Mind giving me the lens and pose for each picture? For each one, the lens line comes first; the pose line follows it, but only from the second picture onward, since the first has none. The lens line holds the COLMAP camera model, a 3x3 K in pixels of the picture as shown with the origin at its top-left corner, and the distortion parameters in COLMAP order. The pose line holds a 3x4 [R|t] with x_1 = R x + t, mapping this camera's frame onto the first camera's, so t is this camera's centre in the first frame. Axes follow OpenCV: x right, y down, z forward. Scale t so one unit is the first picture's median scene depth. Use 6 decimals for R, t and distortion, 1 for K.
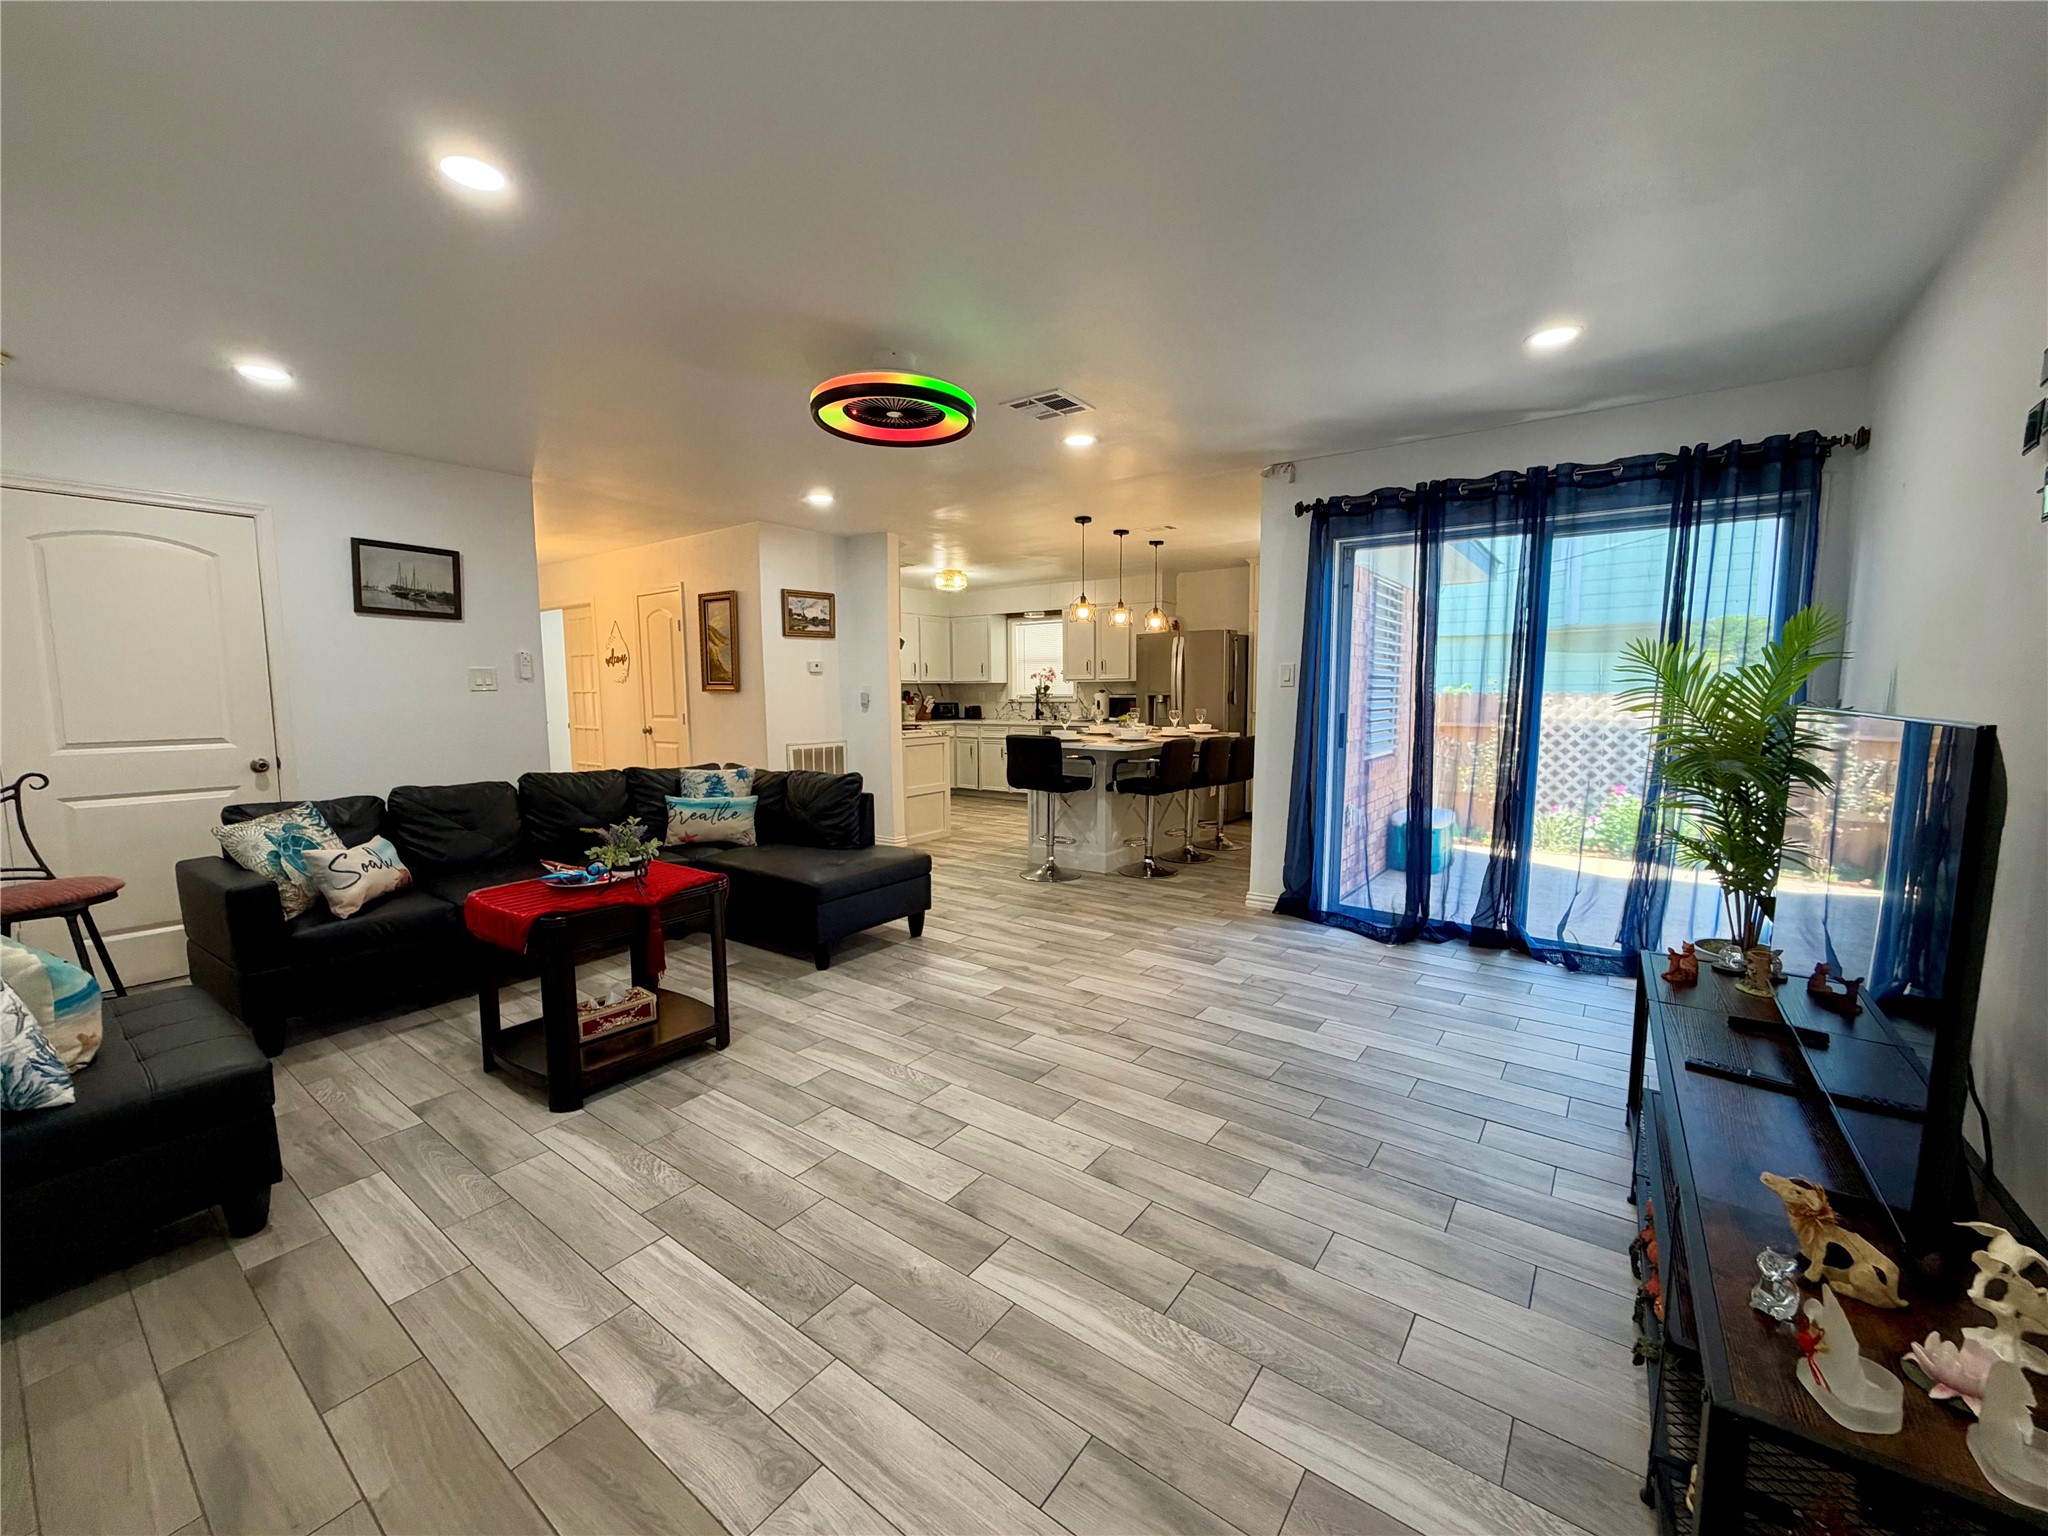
lens RADIAL K [[819.2, 0, 1025.2], [0, 819.2, 773.1], [0, 0, 1]] dist [-0.000295, 0.000279]
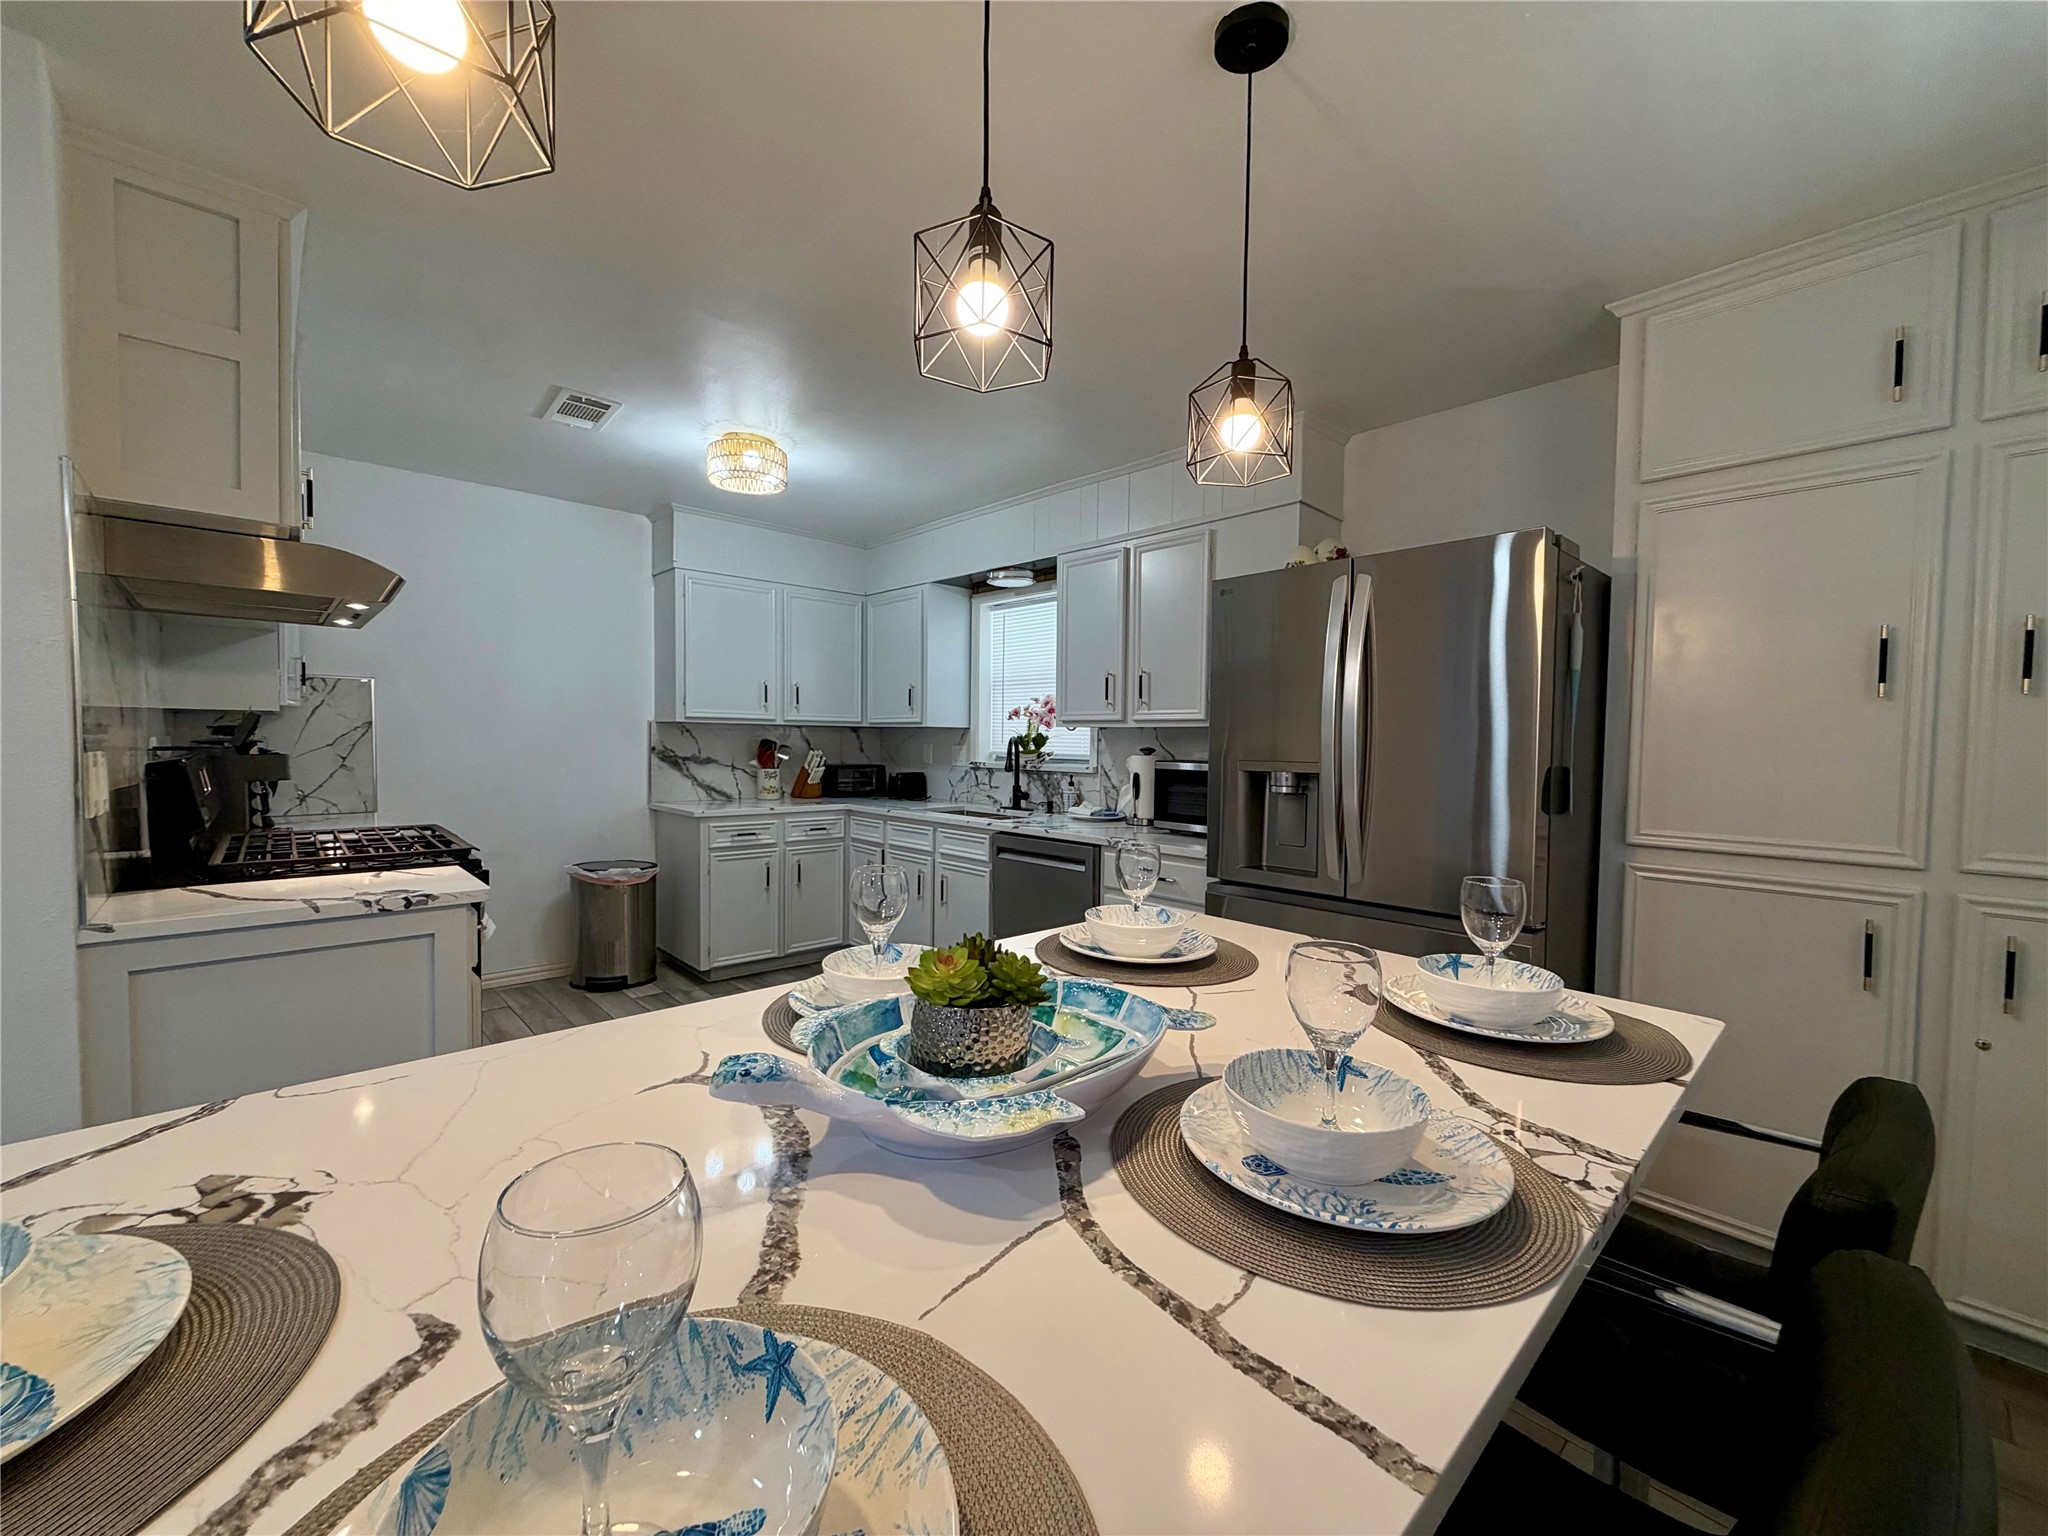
lens RADIAL K [[819.2, 0, 1022.3], [0, 819.2, 768.7], [0, 0, 1]] dist [-0.000295, 0.000279]
pose [[0.982840, 0.028217, -0.182291, 0.249825], [-0.040255, 0.997222, -0.062676, -0.146739], [0.180016, 0.068938, 0.981245, 1.372334]]
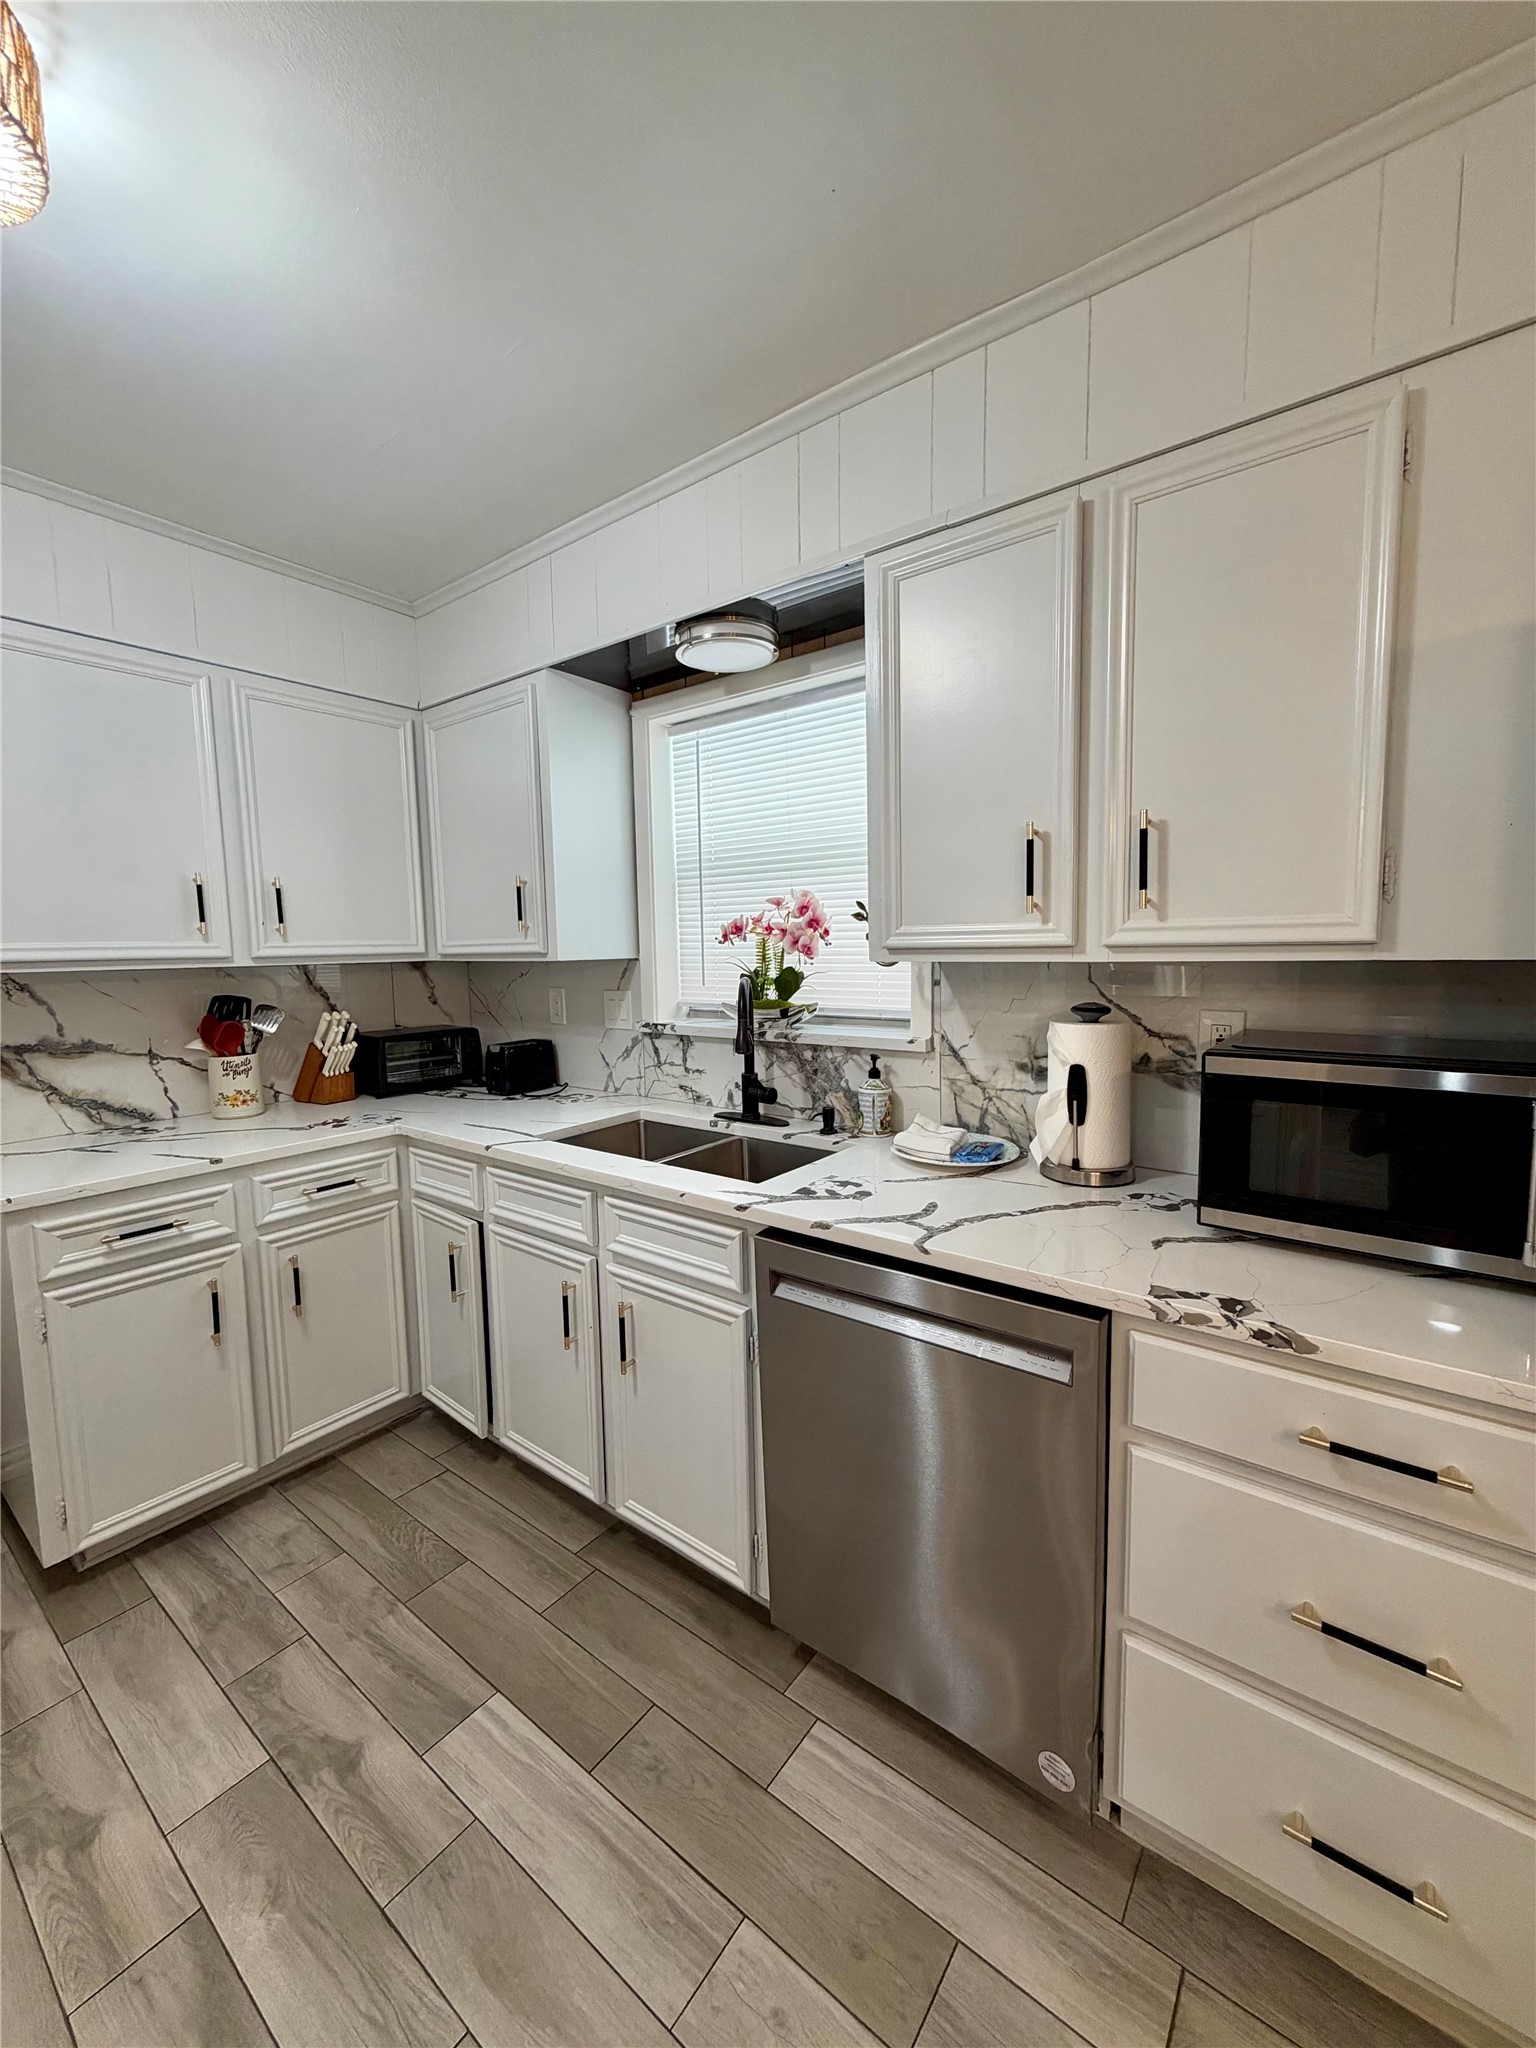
lens RADIAL K [[819.2, 0, 770.8], [0, 819.2, 1018.8], [0, 0, 1]] dist [-0.000295, 0.000279]
pose [[0.999841, -0.009301, -0.015223, 0.061249], [0.009155, 0.999912, -0.009618, -0.226575], [0.015311, 0.009477, 0.999838, 1.910176]]
